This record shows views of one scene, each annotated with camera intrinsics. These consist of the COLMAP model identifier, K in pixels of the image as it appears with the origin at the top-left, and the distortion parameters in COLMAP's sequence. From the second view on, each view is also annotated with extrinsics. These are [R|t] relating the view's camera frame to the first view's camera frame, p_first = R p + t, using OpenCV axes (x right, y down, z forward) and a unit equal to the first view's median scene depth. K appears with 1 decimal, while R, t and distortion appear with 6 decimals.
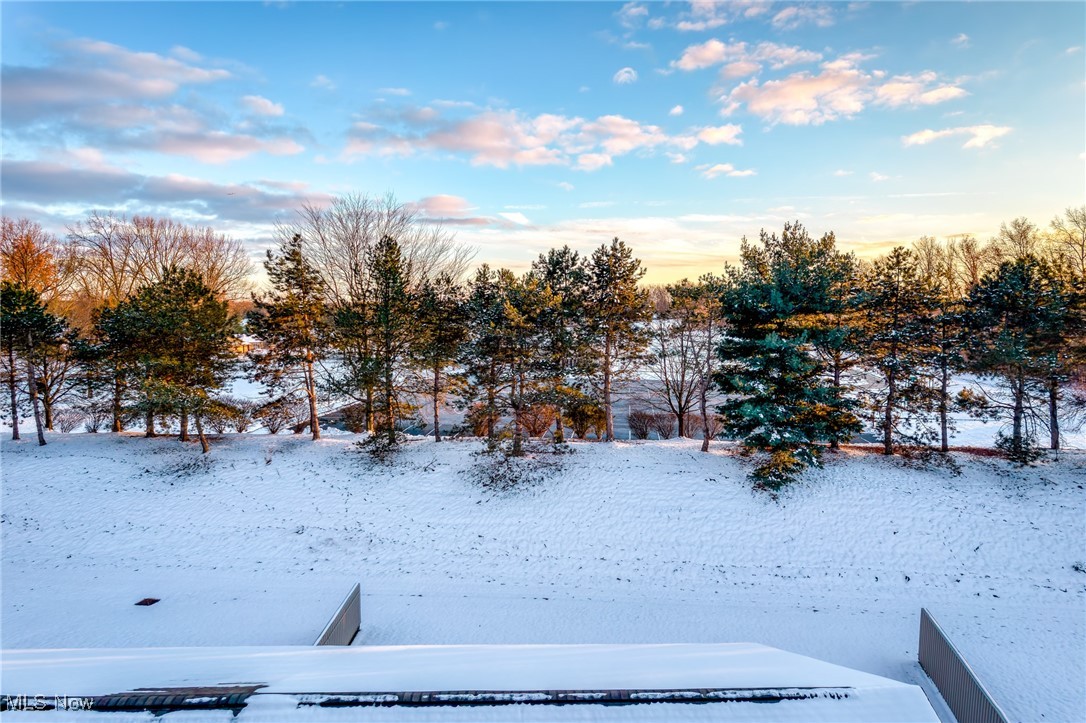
lens RADIAL K [[683.3, 0, 551.1], [0, 683.3, 362.4], [0, 0, 1]] dist [-0.000373, 0.001847]
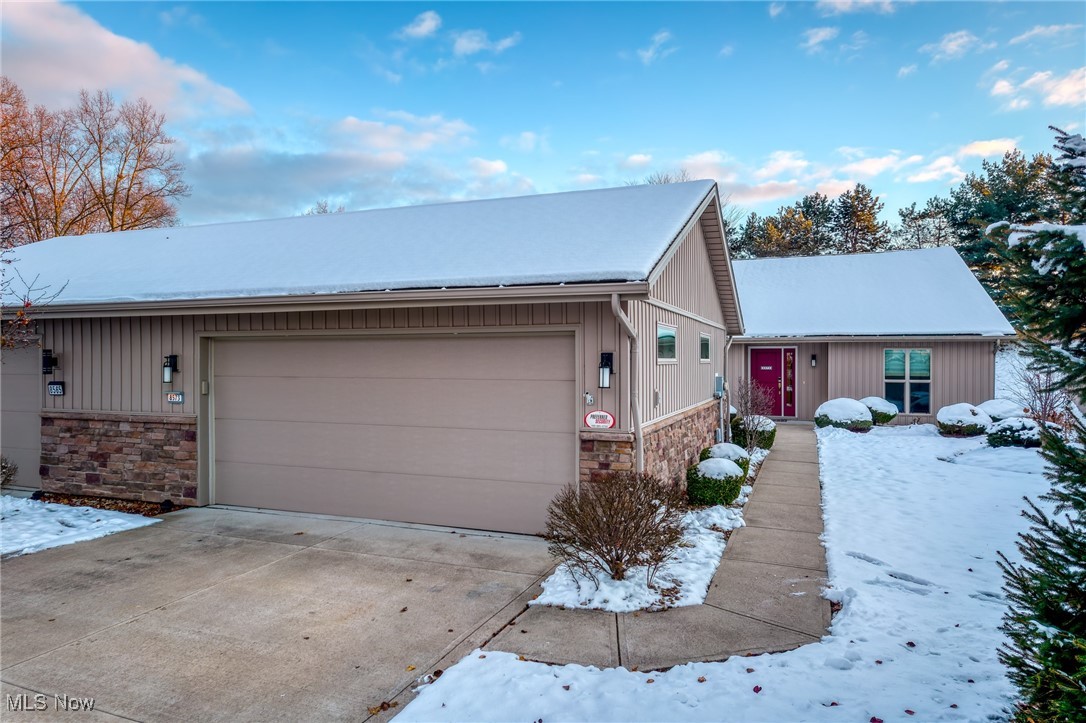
lens RADIAL K [[683.3, 0, 550.7], [0, 683.3, 367.8], [0, 0, 1]] dist [-0.000373, 0.001847]
pose [[0.929639, 0.003461, -0.368454, 0.031216], [-0.028092, 0.997711, -0.061506, 0.265422], [0.367398, 0.067529, 0.927609, -0.398297]]
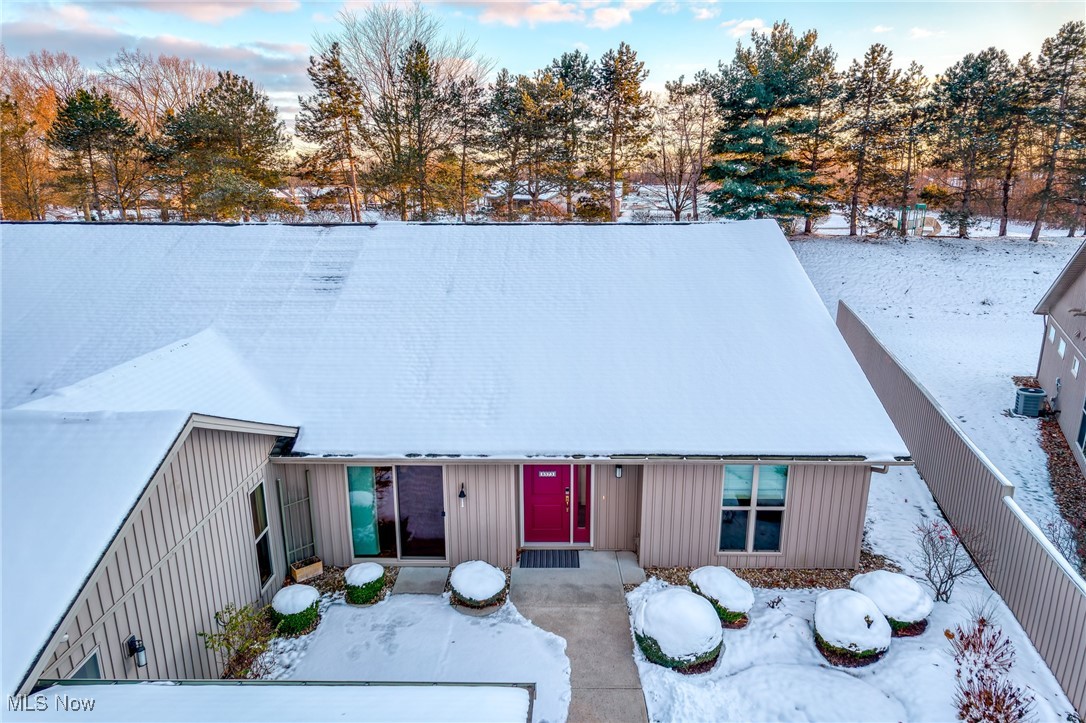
lens RADIAL K [[683.3, 0, 547.8], [0, 683.3, 362.7], [0, 0, 1]] dist [-0.000373, 0.001847]
pose [[0.999721, 0.004659, -0.023151, 0.002255], [-0.000411, 0.983632, 0.180189, 0.129940], [0.023611, -0.180129, 0.983360, -0.186074]]
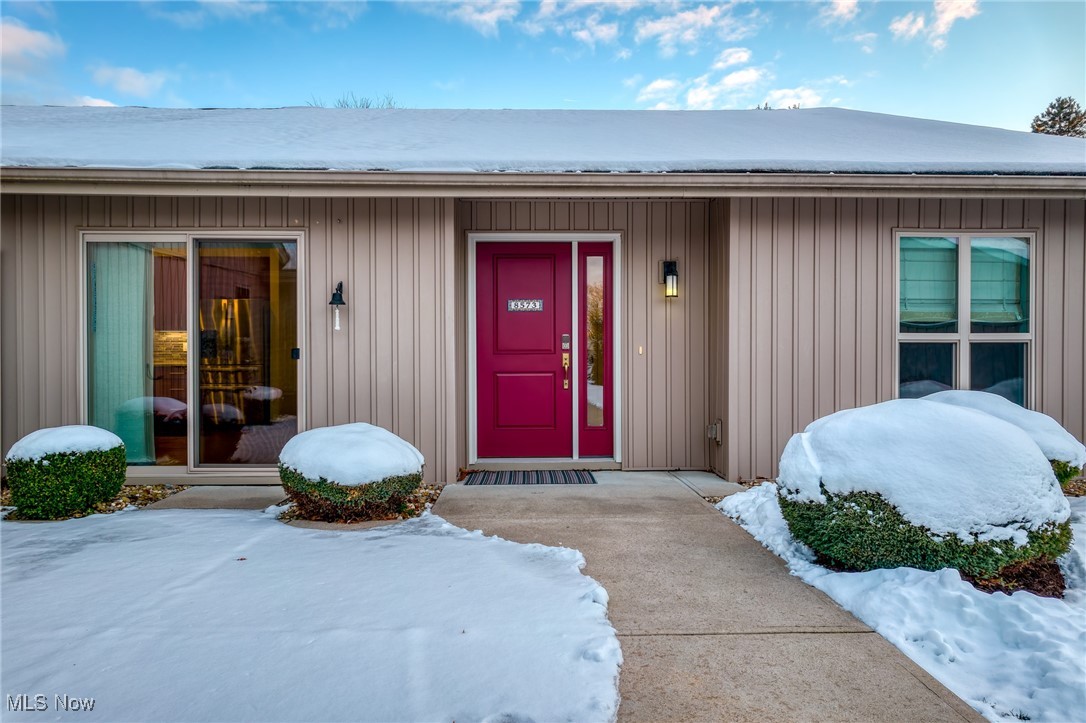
lens RADIAL K [[683.3, 0, 548.9], [0, 683.3, 366.5], [0, 0, 1]] dist [-0.000373, 0.001847]
pose [[0.999914, -0.003487, 0.012638, -0.001362], [0.004307, 0.997848, -0.065434, 0.254896], [-0.012382, 0.065483, 0.997777, -0.047076]]
